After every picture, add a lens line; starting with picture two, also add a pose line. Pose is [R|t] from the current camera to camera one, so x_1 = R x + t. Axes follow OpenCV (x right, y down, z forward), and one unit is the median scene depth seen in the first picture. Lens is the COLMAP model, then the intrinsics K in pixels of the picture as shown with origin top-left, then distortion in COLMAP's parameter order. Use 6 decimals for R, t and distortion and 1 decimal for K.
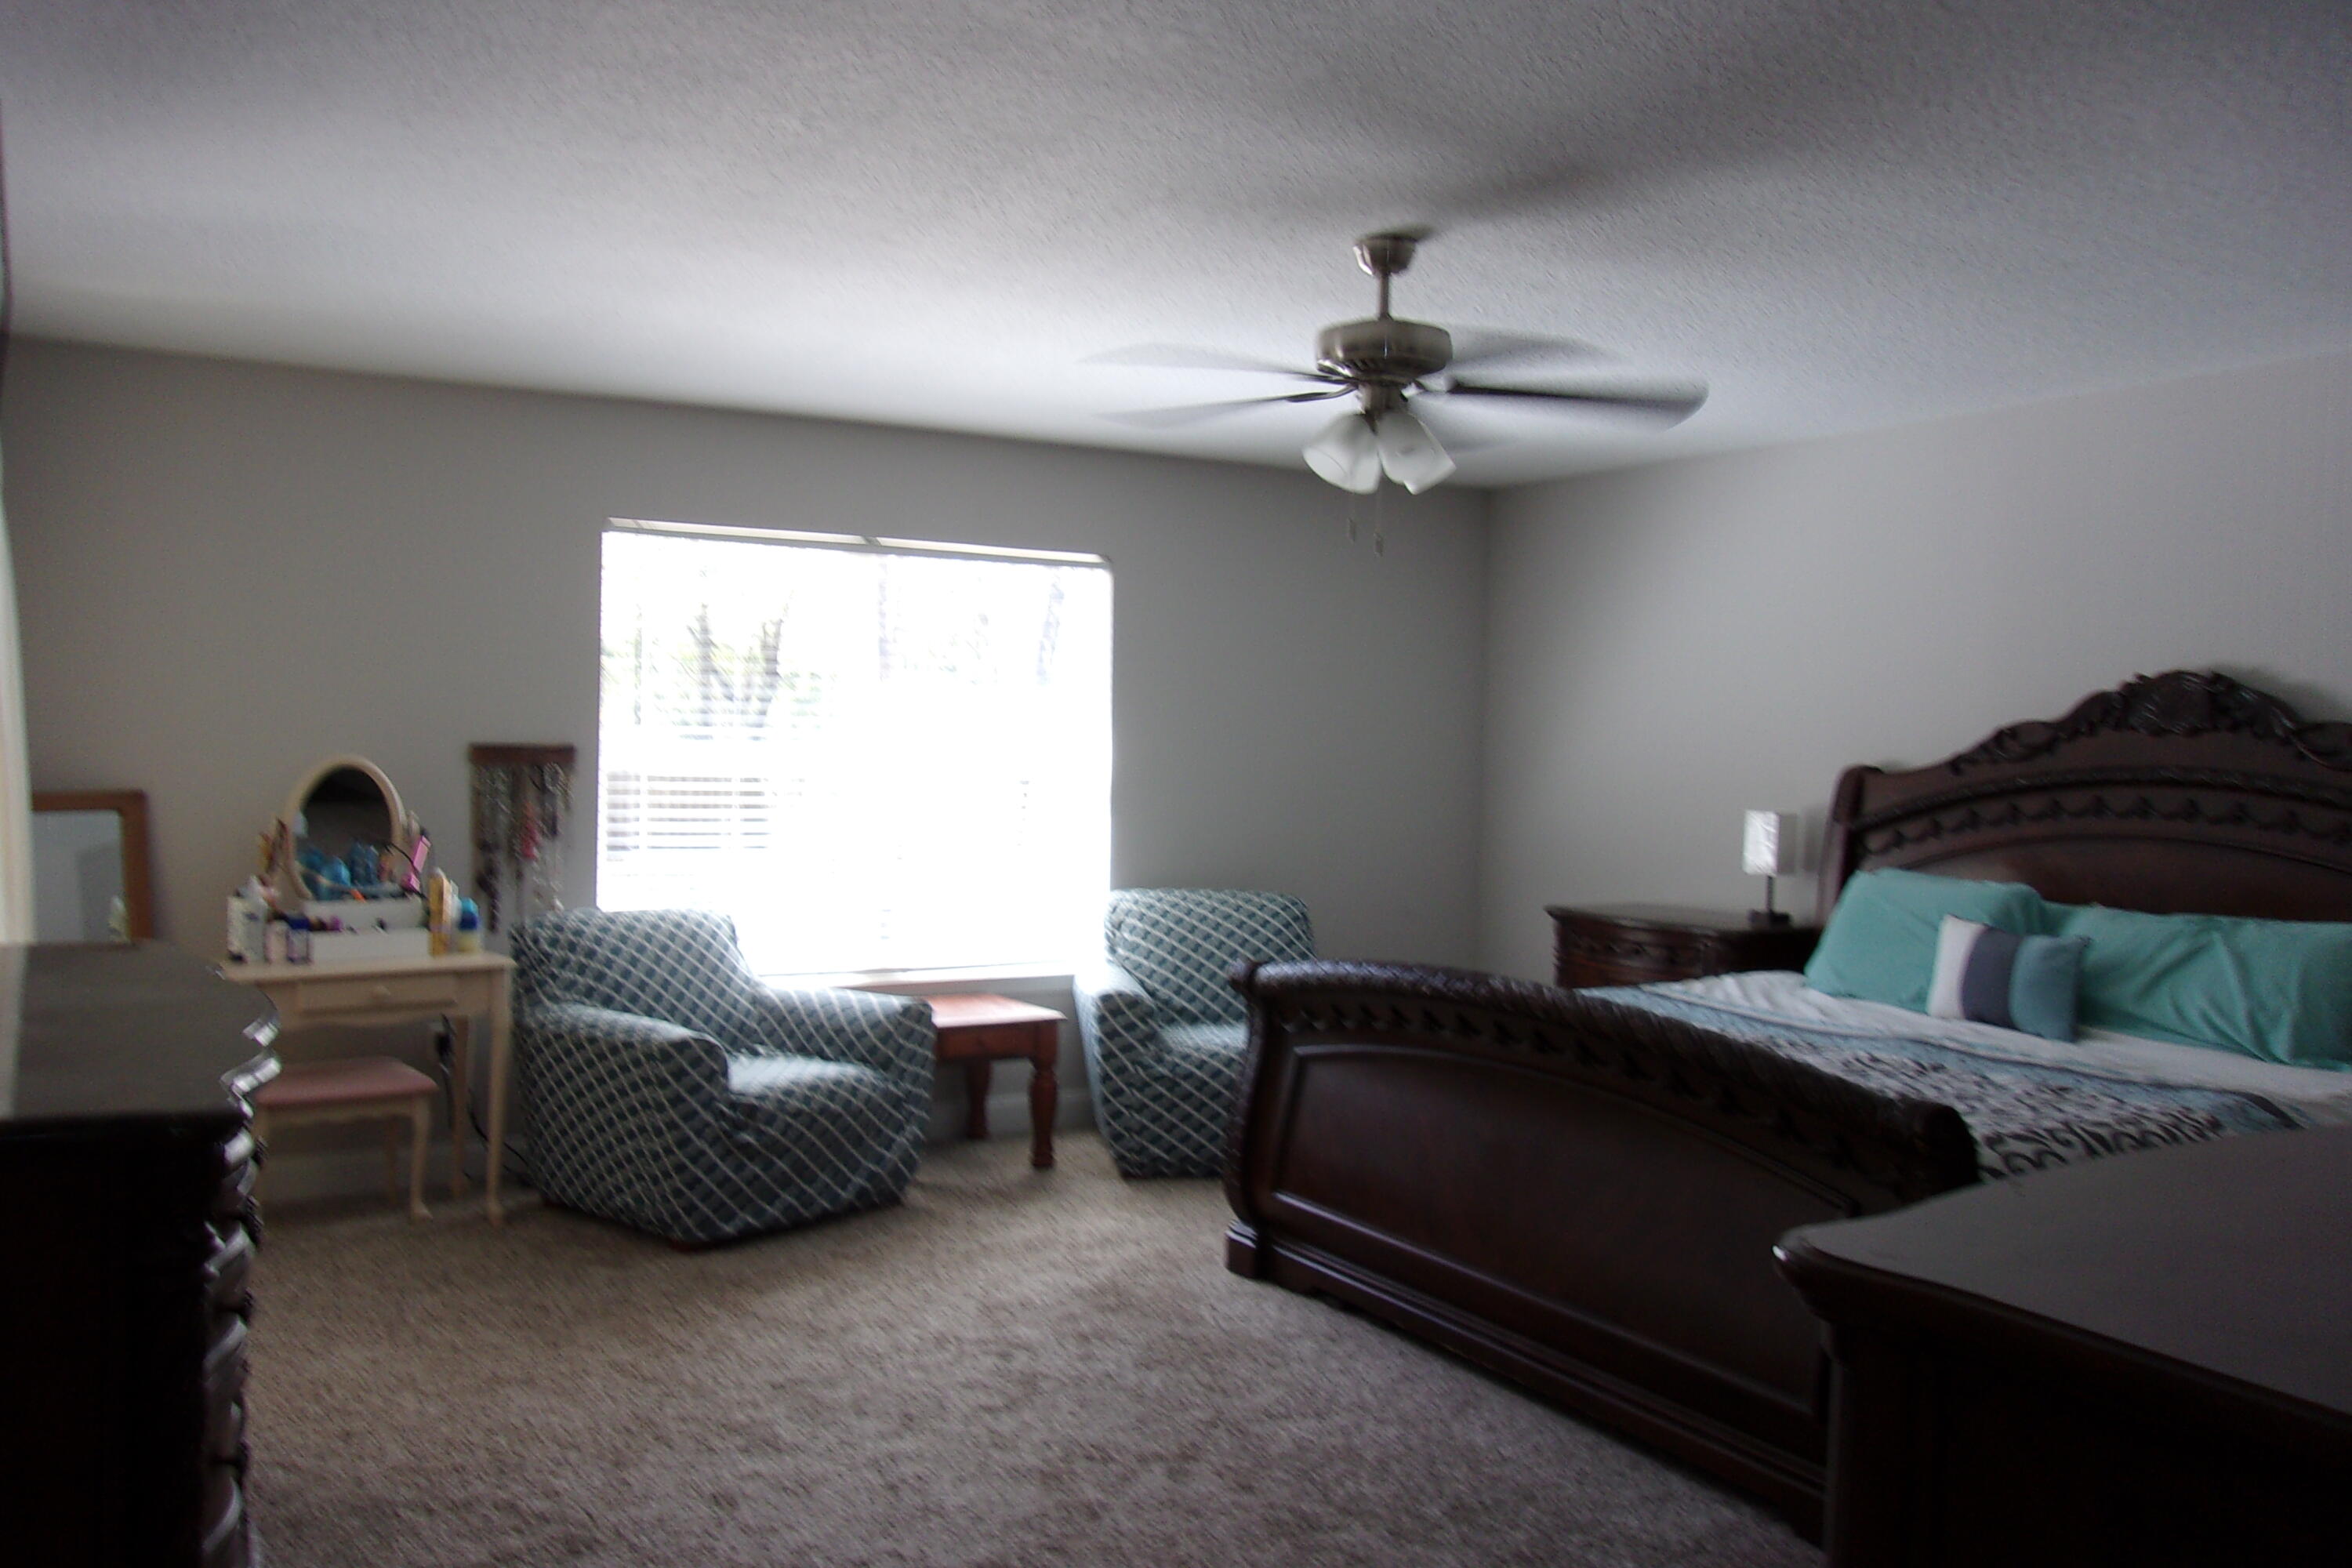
lens RADIAL K [[1805.9, 0, 1175.8], [0, 1805.9, 827.2], [0, 0, 1]] dist [0.006307, 0.000288]
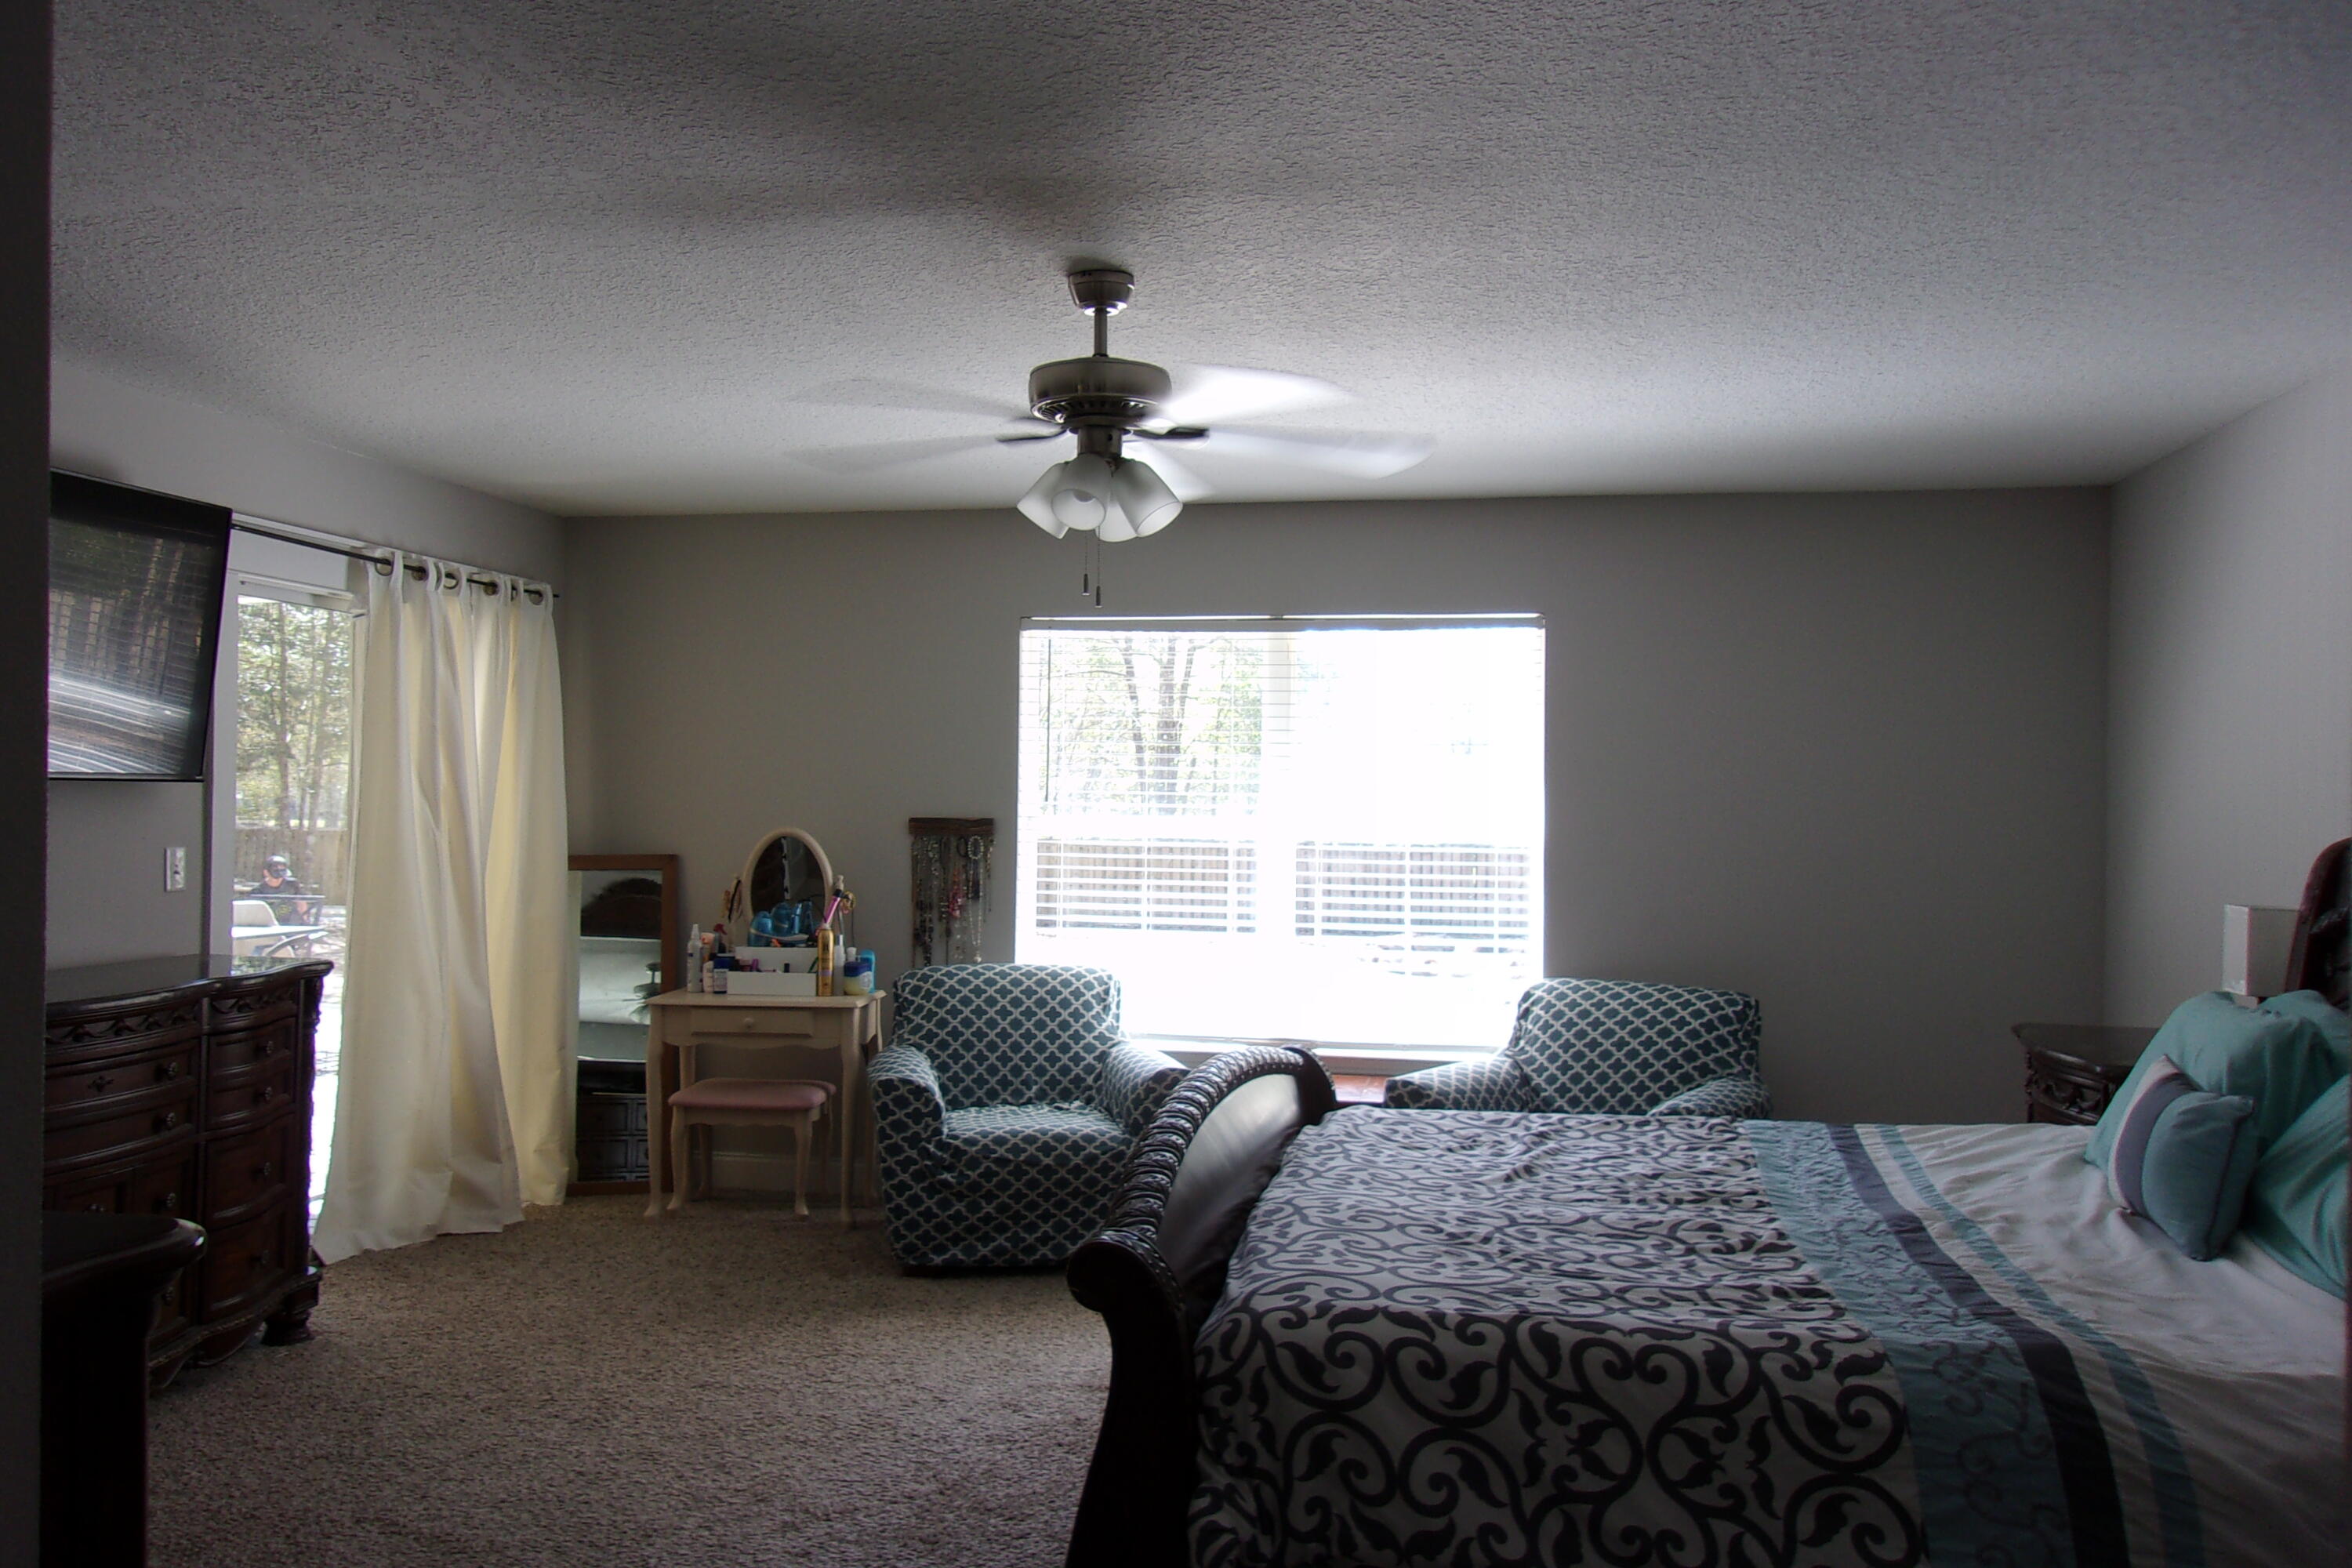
lens RADIAL K [[1844.3, 0, 1176.0], [0, 1844.3, 784.0], [0, 0, 1]] dist [0.013470, 0.002548]
pose [[0.769415, -0.018244, -0.638488, 0.549386], [-0.027400, 0.997729, -0.061528, 0.000766], [0.638161, 0.064835, 0.767168, 0.210060]]
